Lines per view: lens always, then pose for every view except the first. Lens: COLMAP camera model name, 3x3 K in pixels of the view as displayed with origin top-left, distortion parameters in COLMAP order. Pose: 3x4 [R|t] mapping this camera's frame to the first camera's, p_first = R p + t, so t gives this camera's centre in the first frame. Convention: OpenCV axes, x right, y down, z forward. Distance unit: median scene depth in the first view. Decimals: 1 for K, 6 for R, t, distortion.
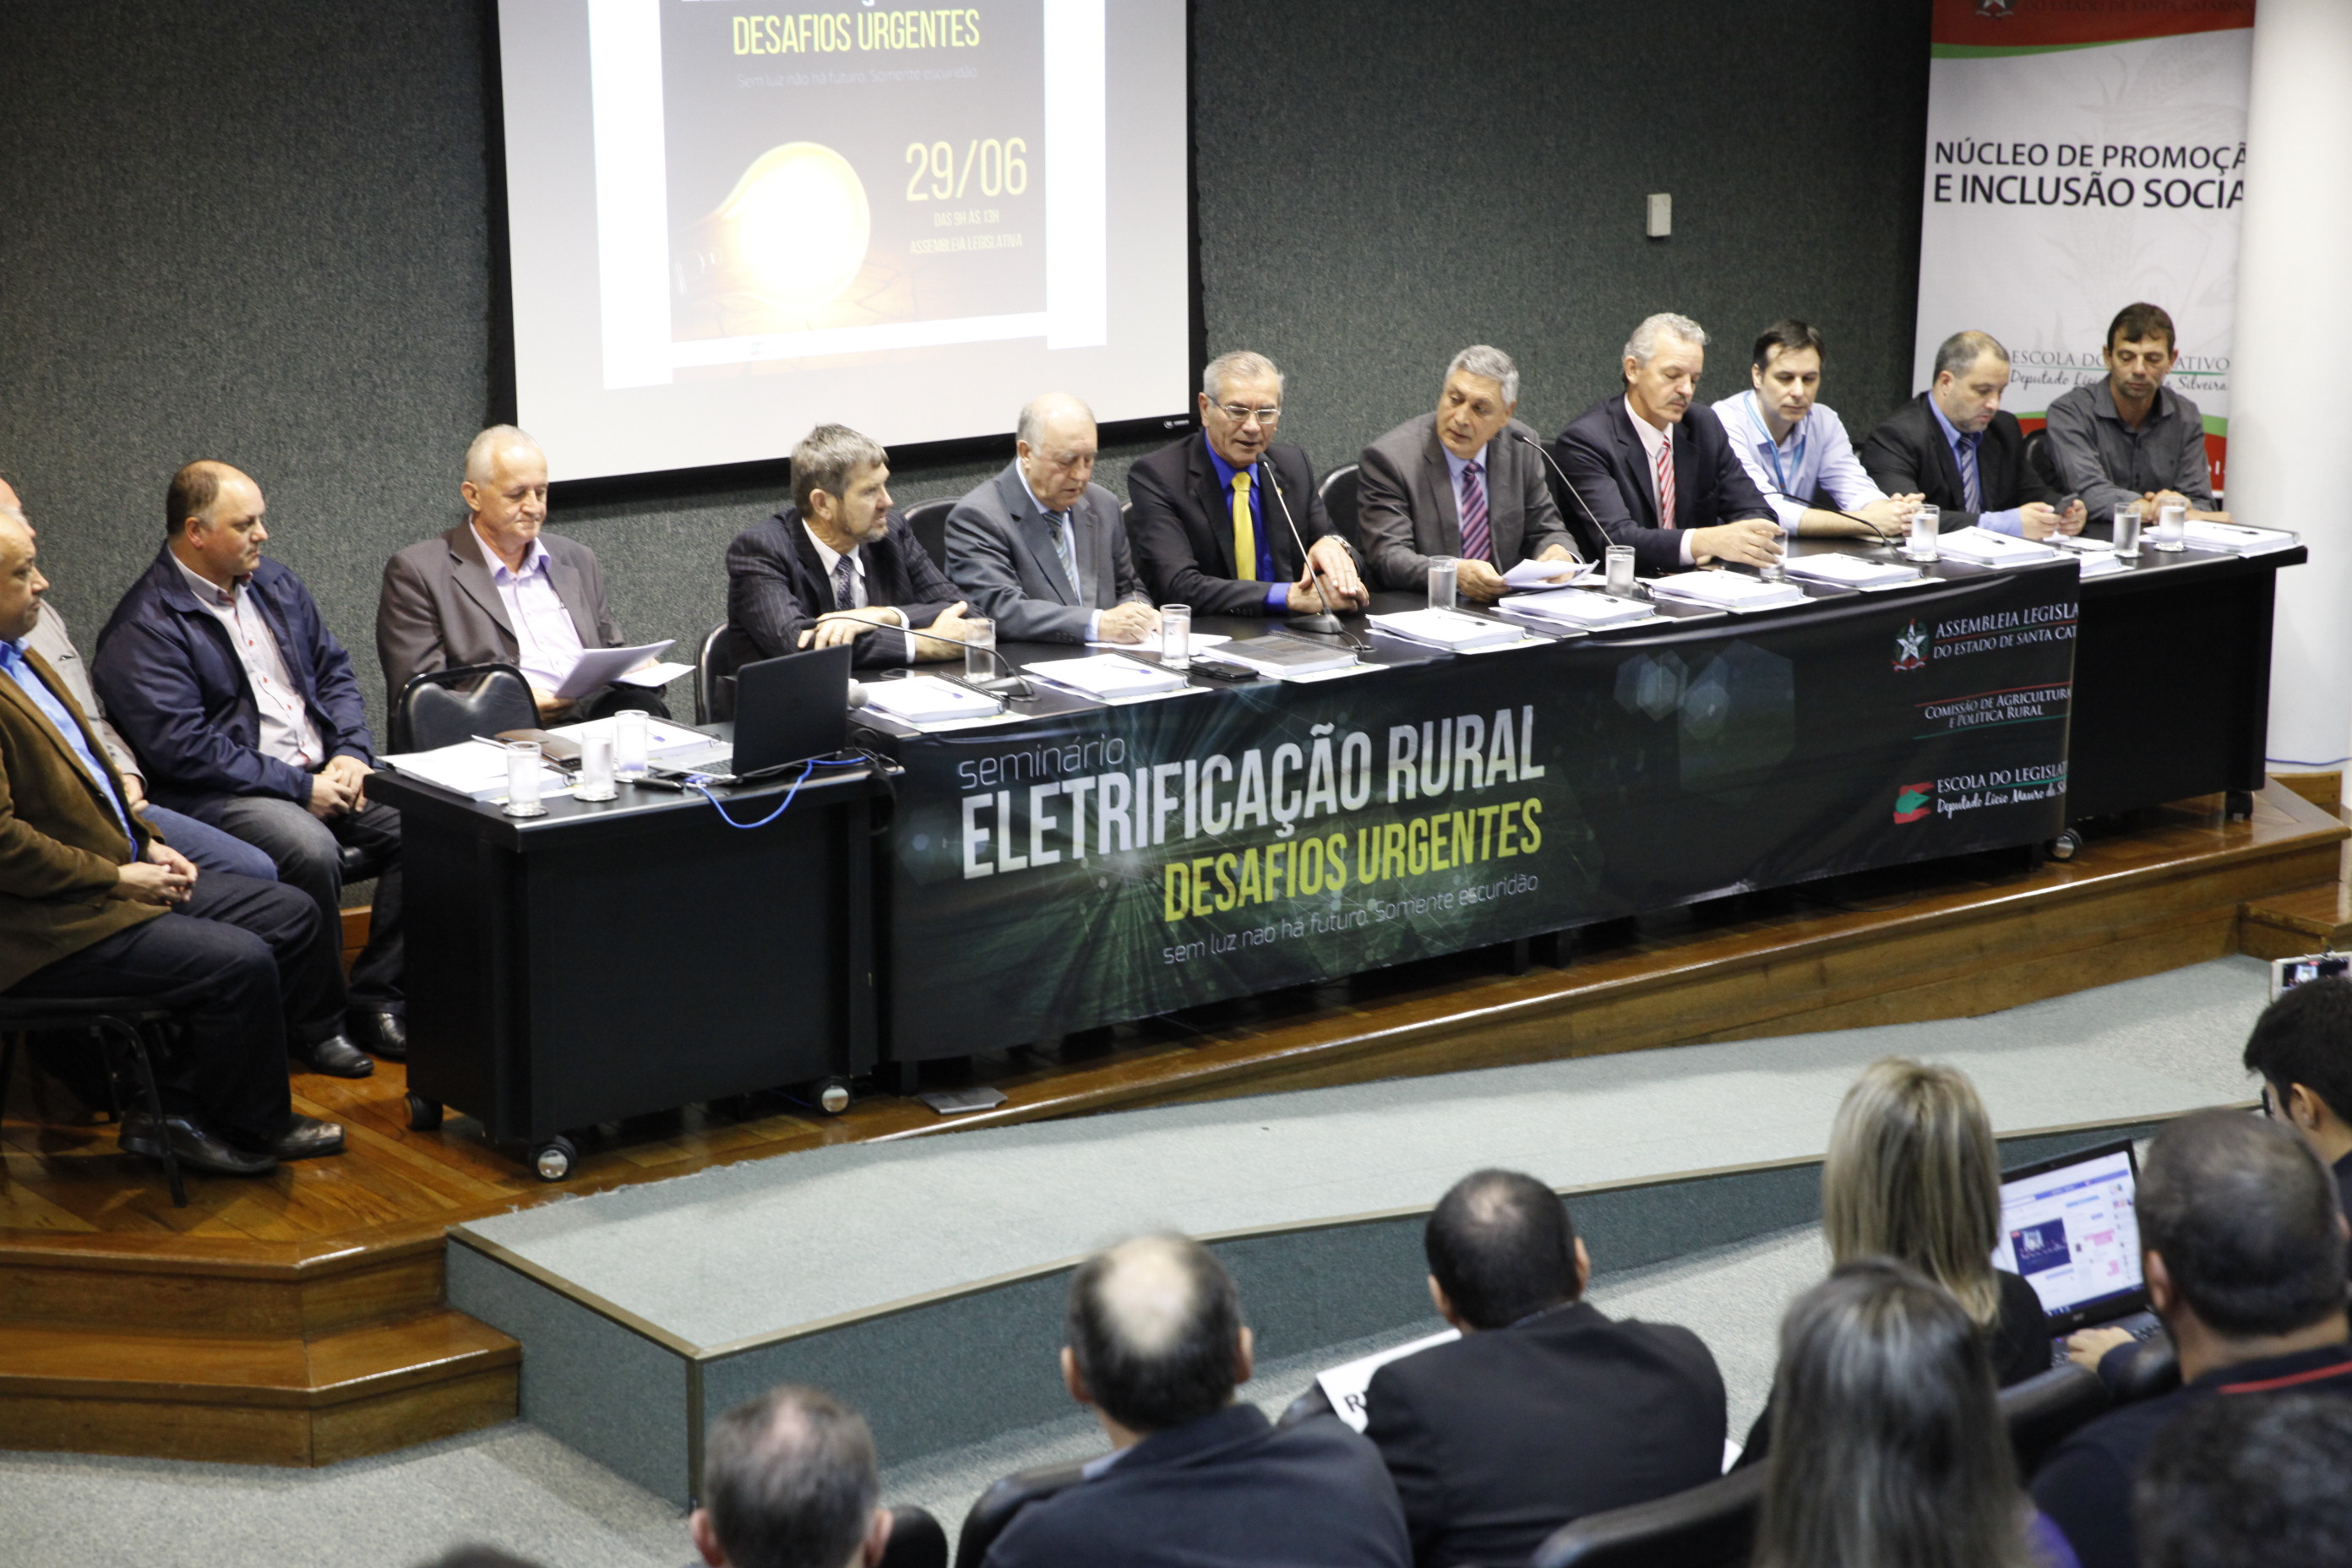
lens RADIAL K [[4467.6, 0, 1168.6], [0, 4467.6, 785.1], [0, 0, 1]] dist [0.215542, 0.239305]
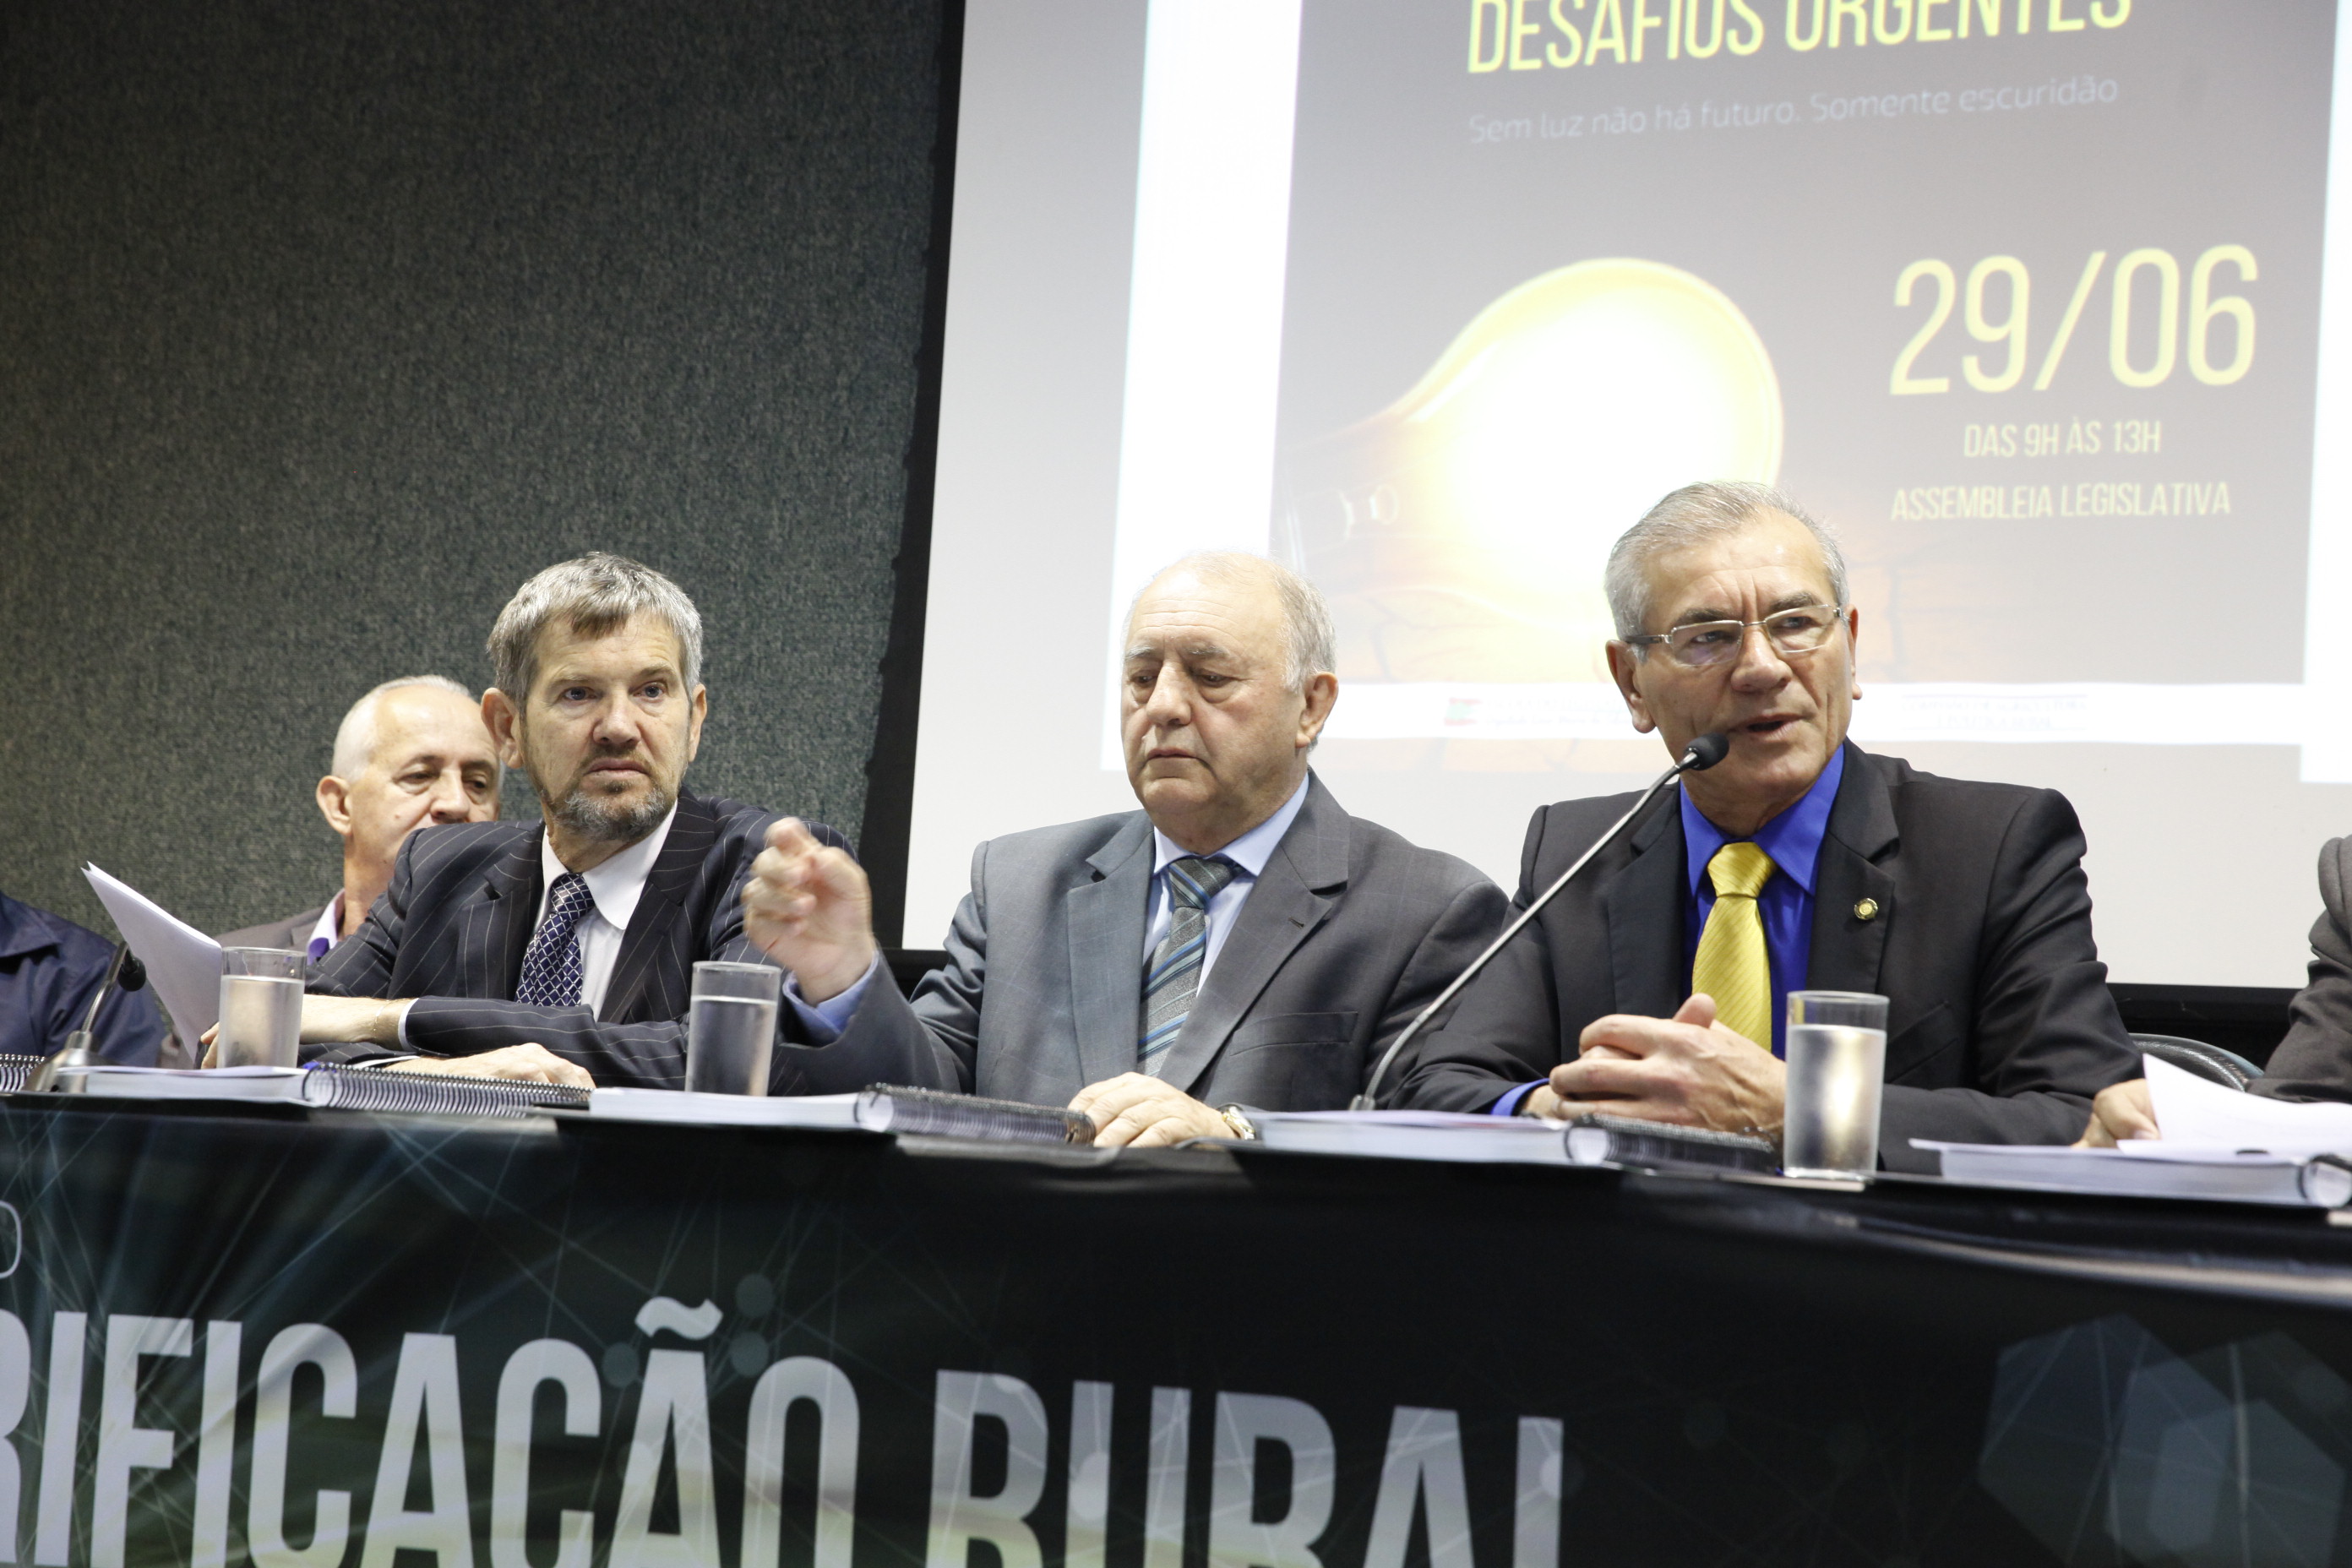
lens RADIAL K [[4416.5, 0, 1161.9], [0, 4416.5, 793.6], [0, 0, 1]] dist [0.215261, -0.039247]
pose [[0.453804, -0.066477, -0.888618, 0.307891], [-0.255681, 0.945569, -0.201310, 0.005712], [0.853633, 0.318558, 0.412107, 0.877051]]
